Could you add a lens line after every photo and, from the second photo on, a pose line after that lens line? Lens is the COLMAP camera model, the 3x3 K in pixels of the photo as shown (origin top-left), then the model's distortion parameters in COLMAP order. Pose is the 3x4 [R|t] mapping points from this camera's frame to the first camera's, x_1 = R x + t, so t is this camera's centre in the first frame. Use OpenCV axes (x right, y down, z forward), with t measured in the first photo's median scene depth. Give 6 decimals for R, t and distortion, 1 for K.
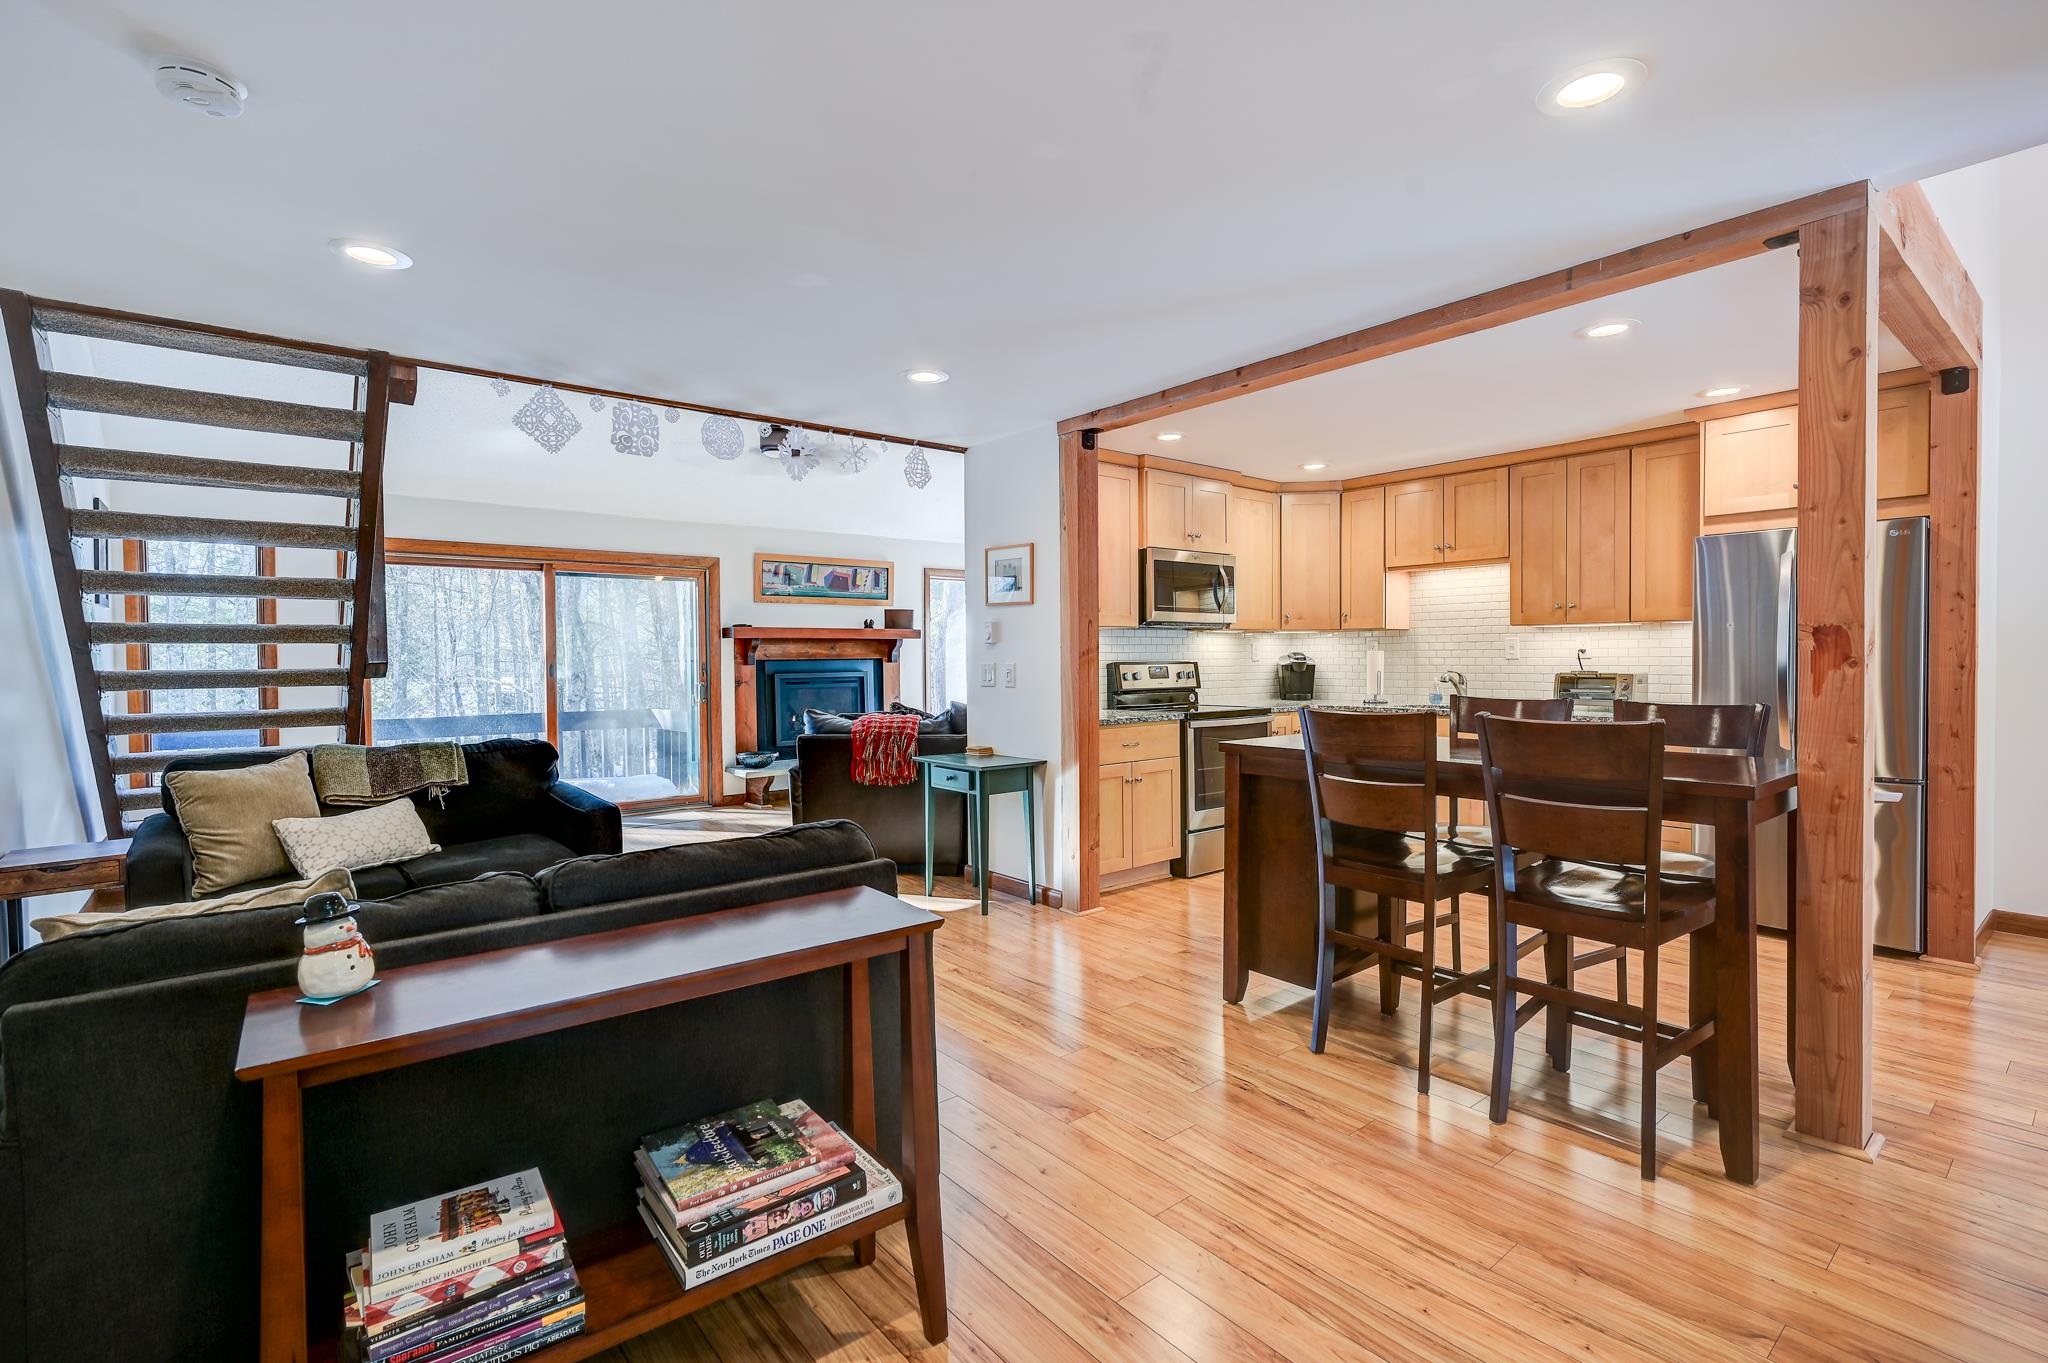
lens RADIAL K [[927.9, 0, 1002.5], [0, 927.9, 664.1], [0, 0, 1]] dist [-0.003743, 0.002826]
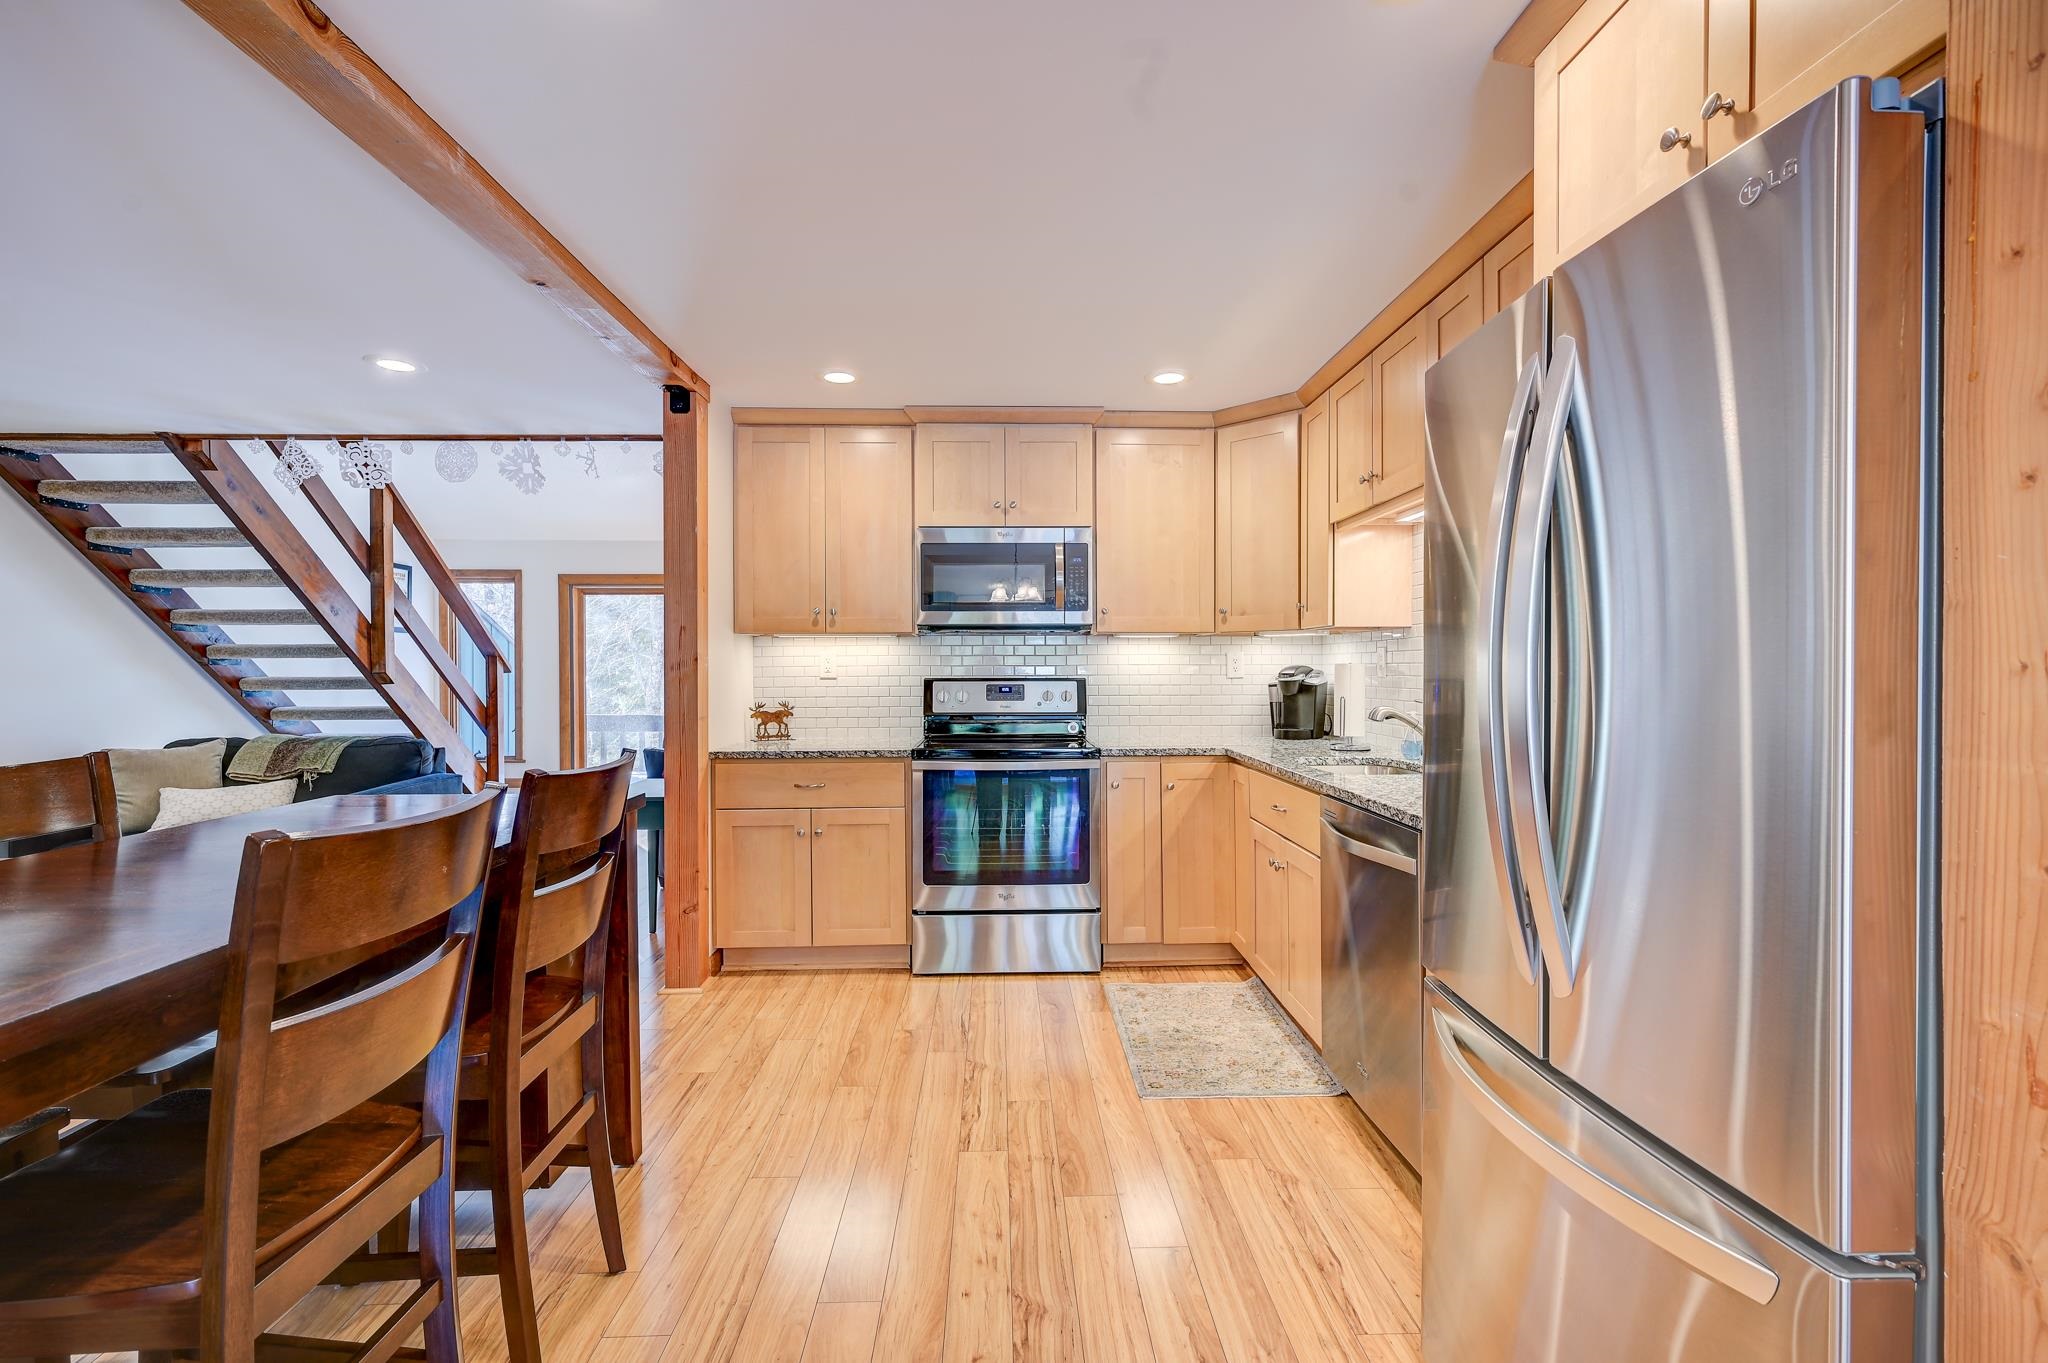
lens RADIAL K [[882.3, 0, 1034.1], [0, 882.3, 673.4], [0, 0, 1]] dist [-0.004268, -0.000601]
pose [[0.805824, 0.006610, -0.592118, 0.633987], [-0.007230, 0.999973, 0.001322, -0.007771], [0.592111, 0.003216, 0.805850, 0.453766]]
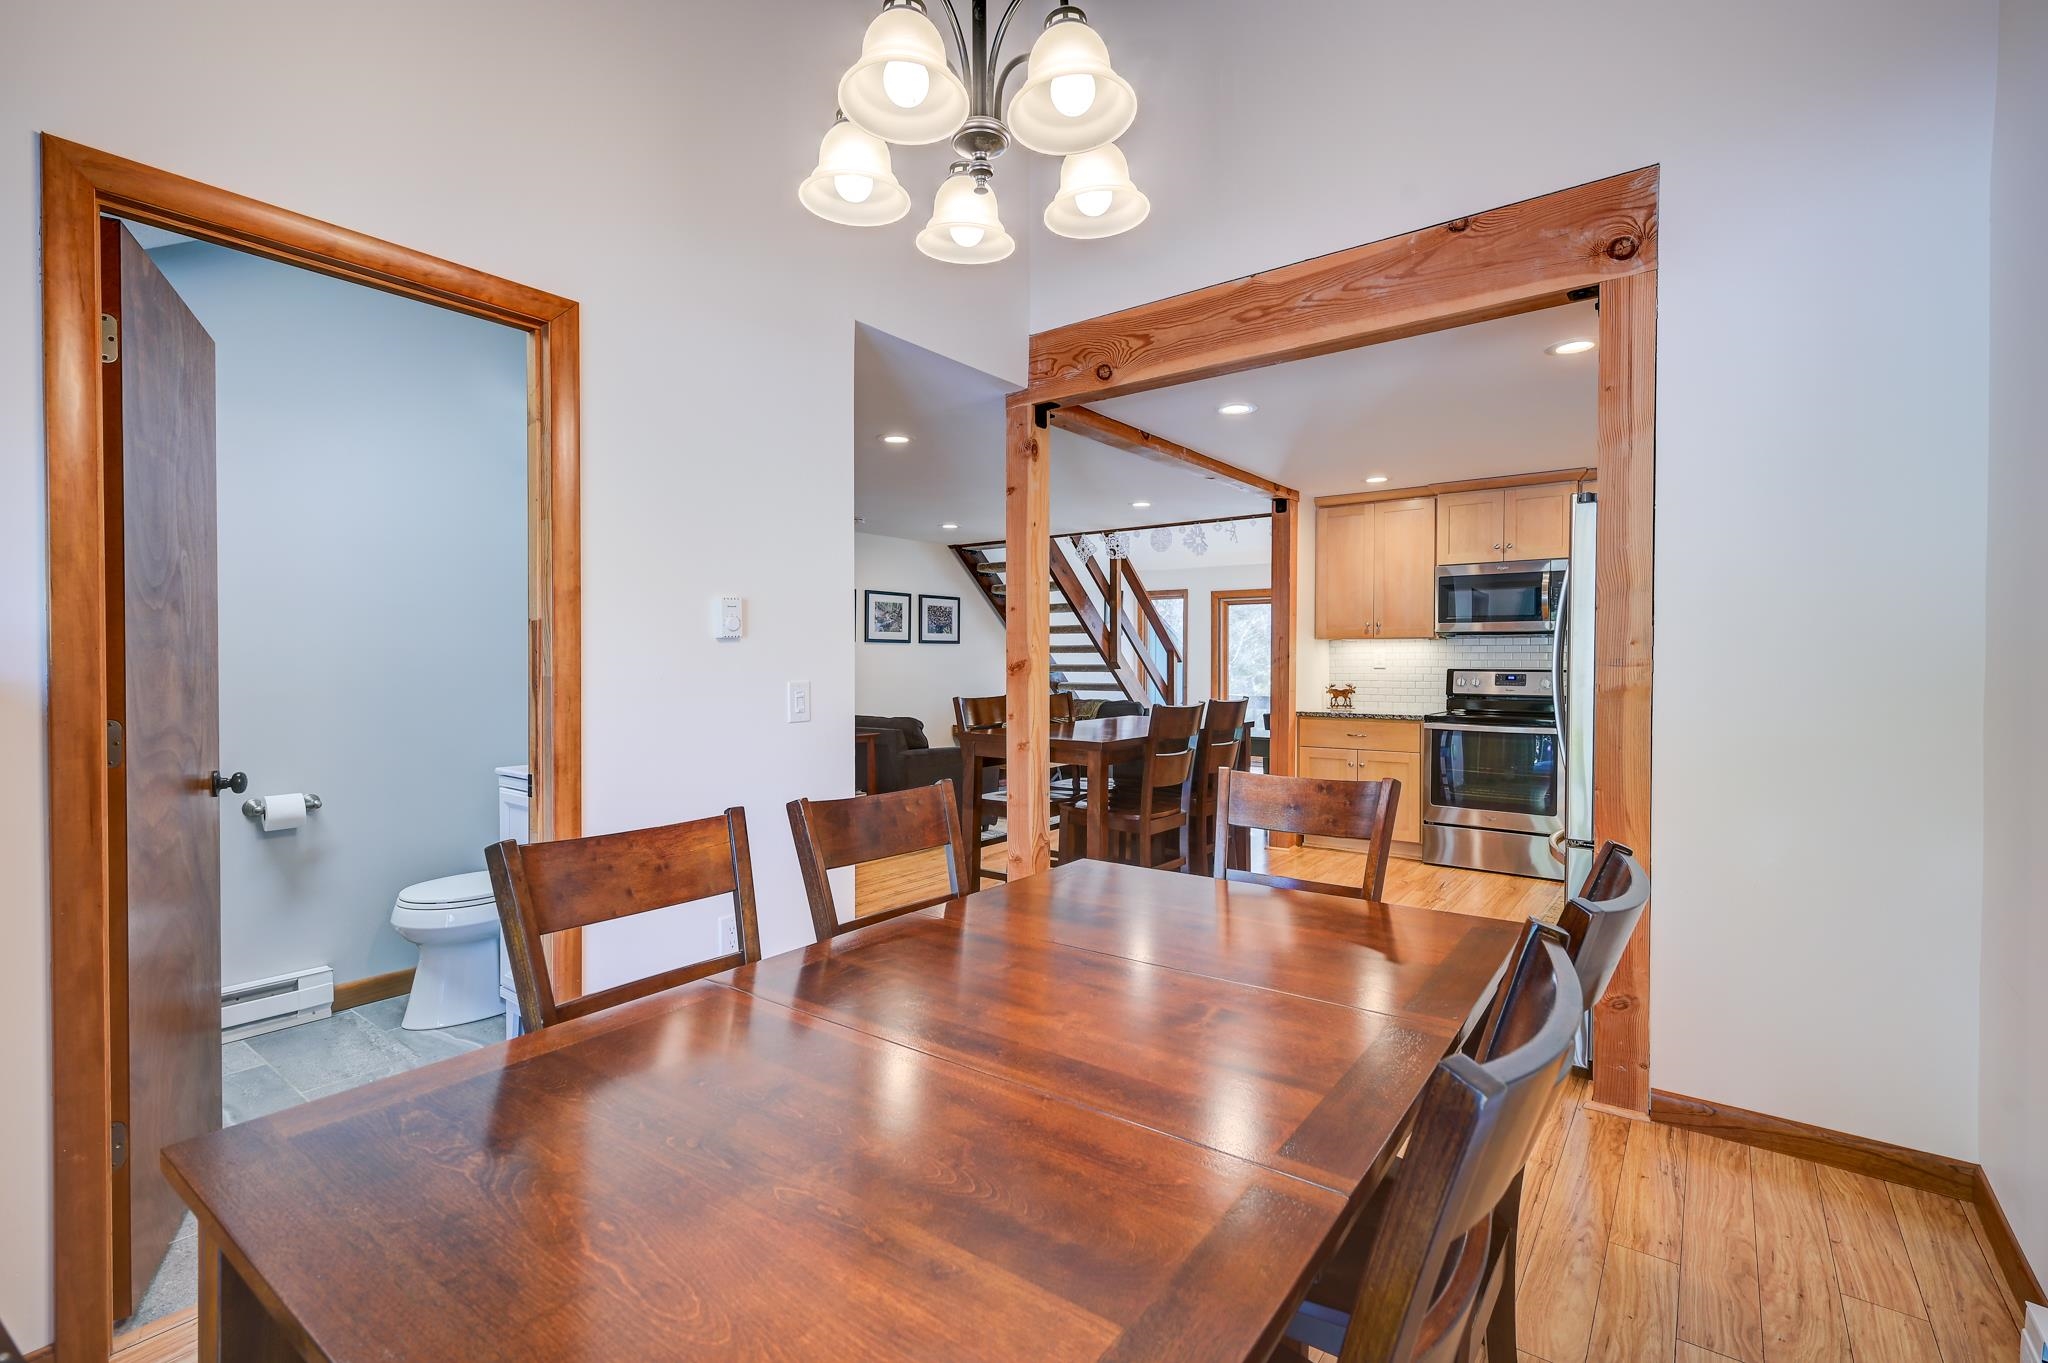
lens RADIAL K [[927.9, 0, 1015.6], [0, 927.9, 673.4], [0, 0, 1]] dist [-0.003743, 0.002826]
pose [[0.239488, 0.021150, -0.970669, 1.073504], [-0.012317, 0.999748, 0.018745, -0.011023], [0.970821, 0.007466, 0.239688, 0.229951]]
